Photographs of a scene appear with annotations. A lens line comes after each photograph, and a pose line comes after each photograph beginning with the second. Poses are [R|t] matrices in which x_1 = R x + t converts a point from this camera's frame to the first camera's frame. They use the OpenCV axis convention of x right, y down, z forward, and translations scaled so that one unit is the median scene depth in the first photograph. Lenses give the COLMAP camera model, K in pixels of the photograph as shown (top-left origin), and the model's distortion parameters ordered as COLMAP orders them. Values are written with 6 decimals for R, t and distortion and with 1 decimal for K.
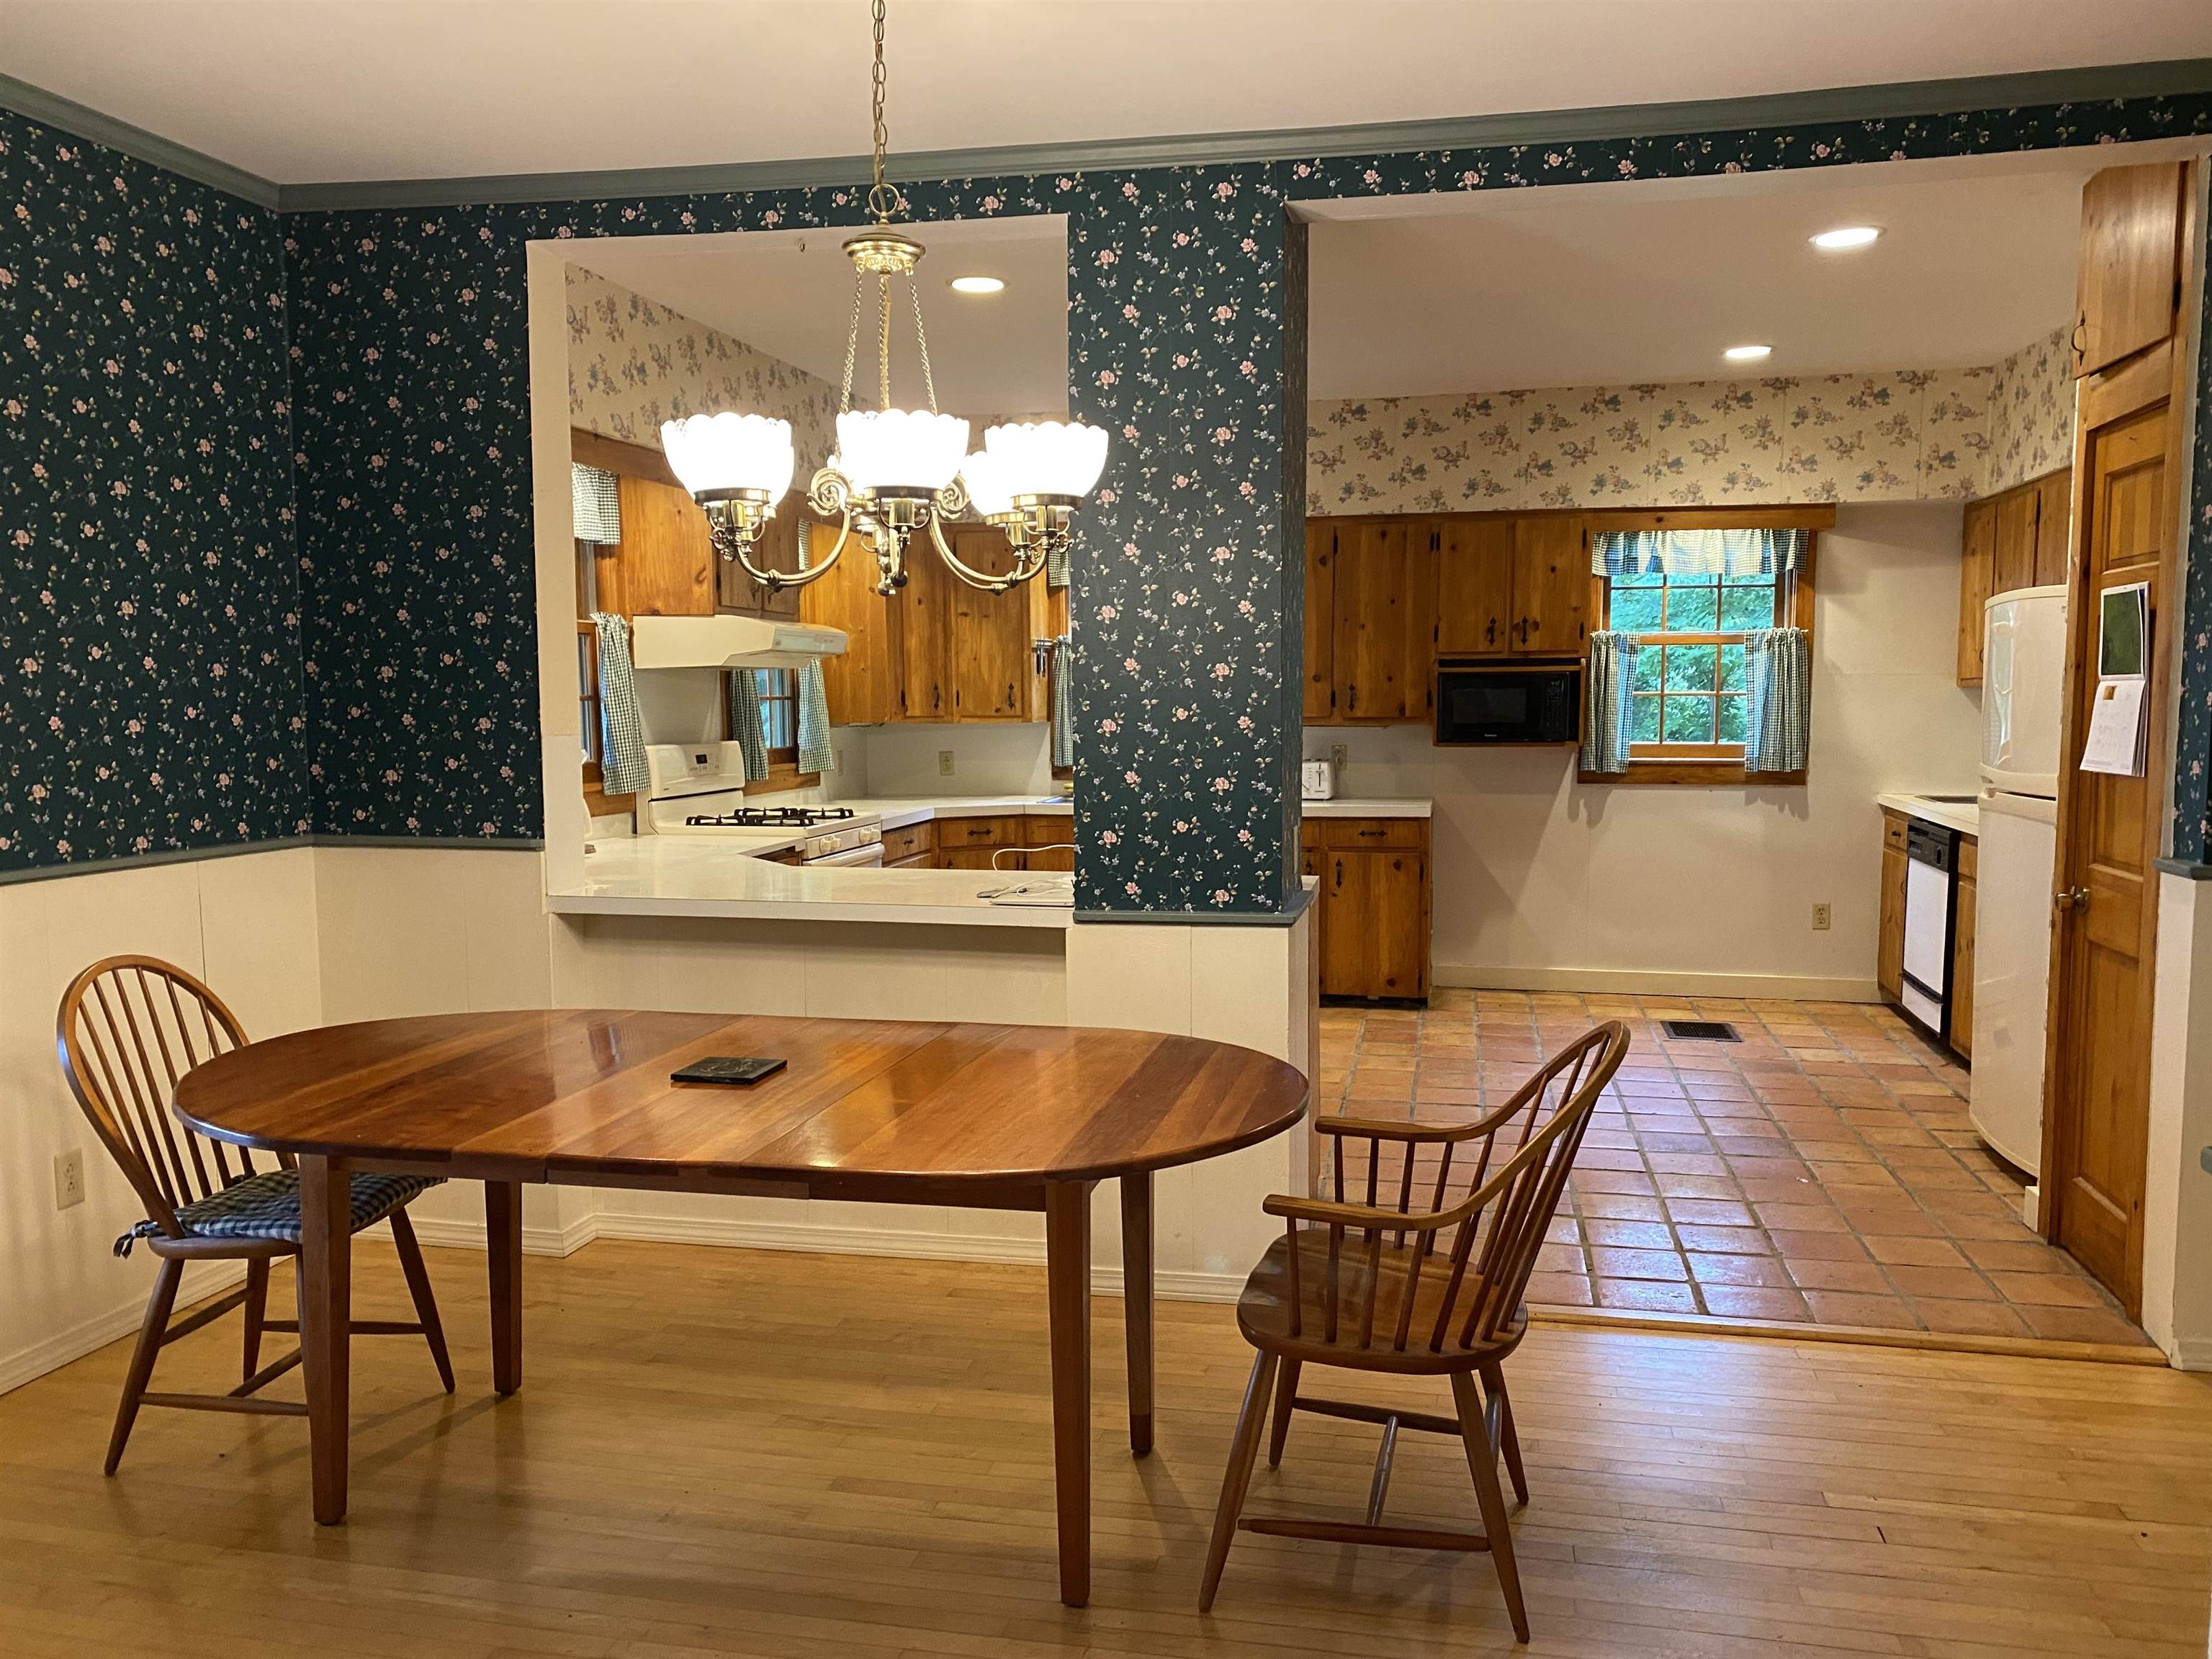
lens RADIAL K [[1674.3, 0, 1106.0], [0, 1674.3, 829.5], [0, 0, 1]] dist [0.096394, -0.119635]
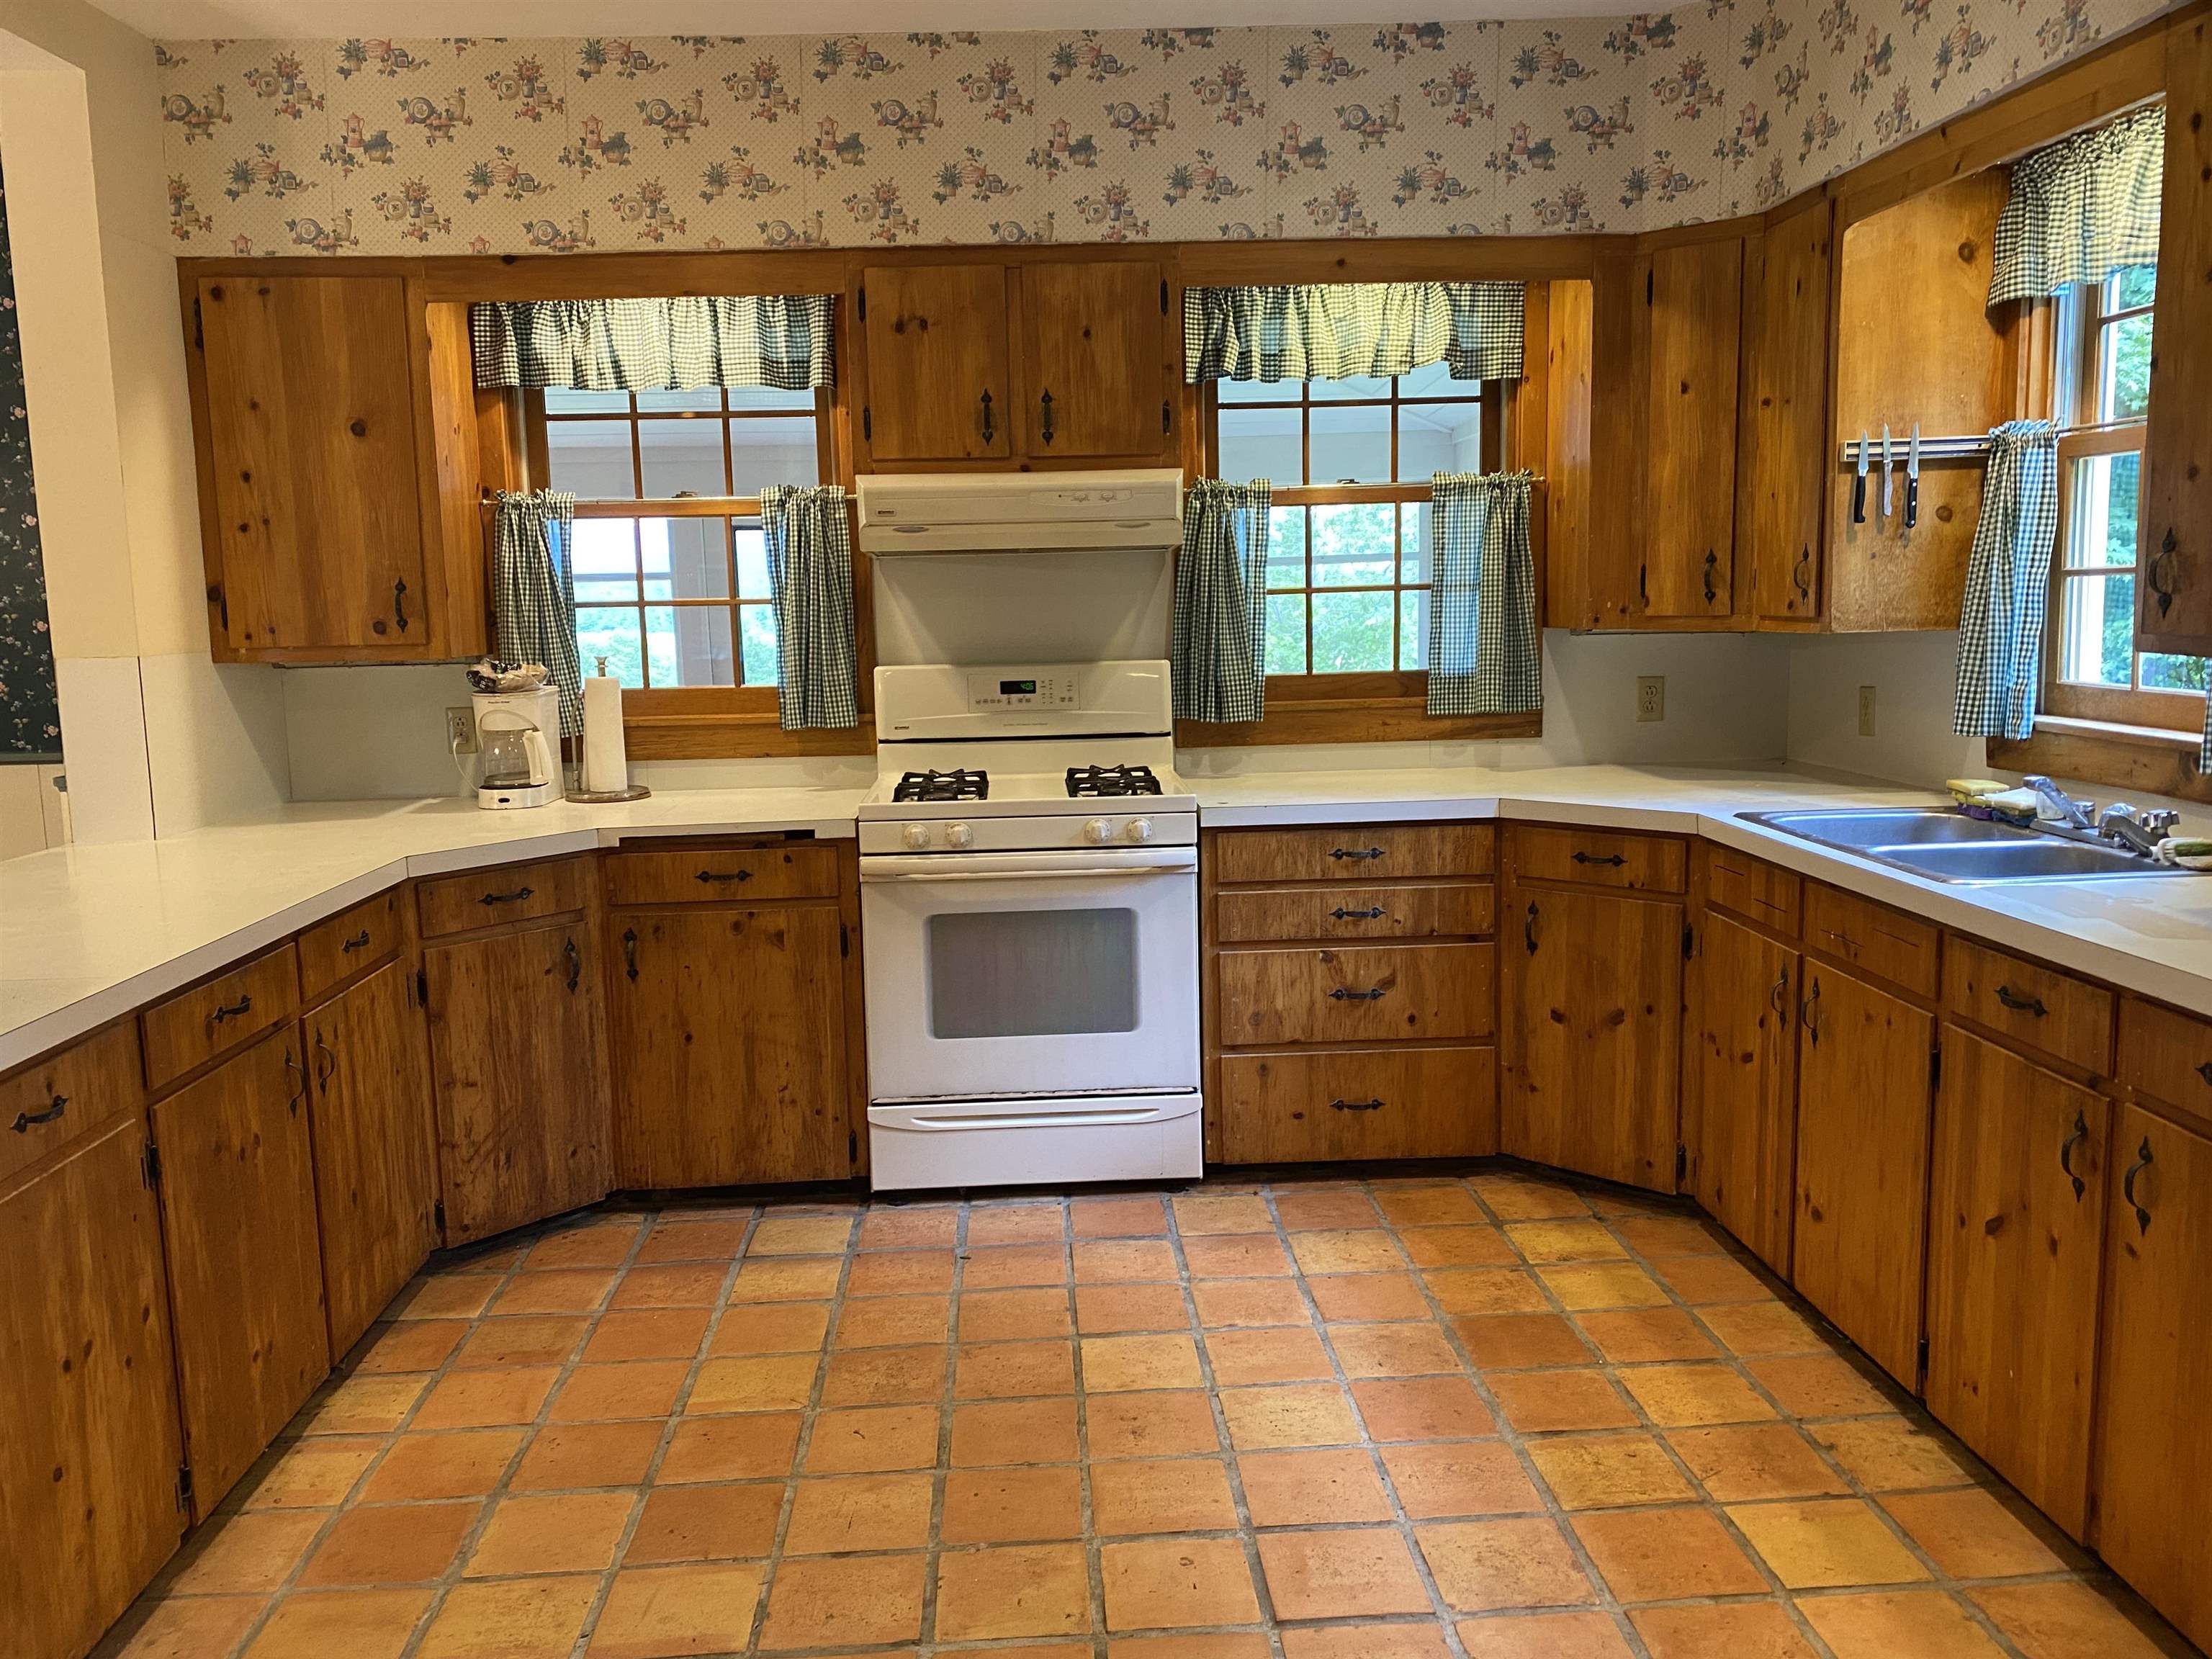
lens RADIAL K [[1674.3, 0, 1106.0], [0, 1674.3, 829.5], [0, 0, 1]] dist [0.096394, -0.119635]
pose [[0.276136, 0.136826, -0.951329, 0.363325], [-0.058331, 0.990376, 0.125510, -0.061982], [0.959347, 0.020834, 0.281460, 0.737668]]
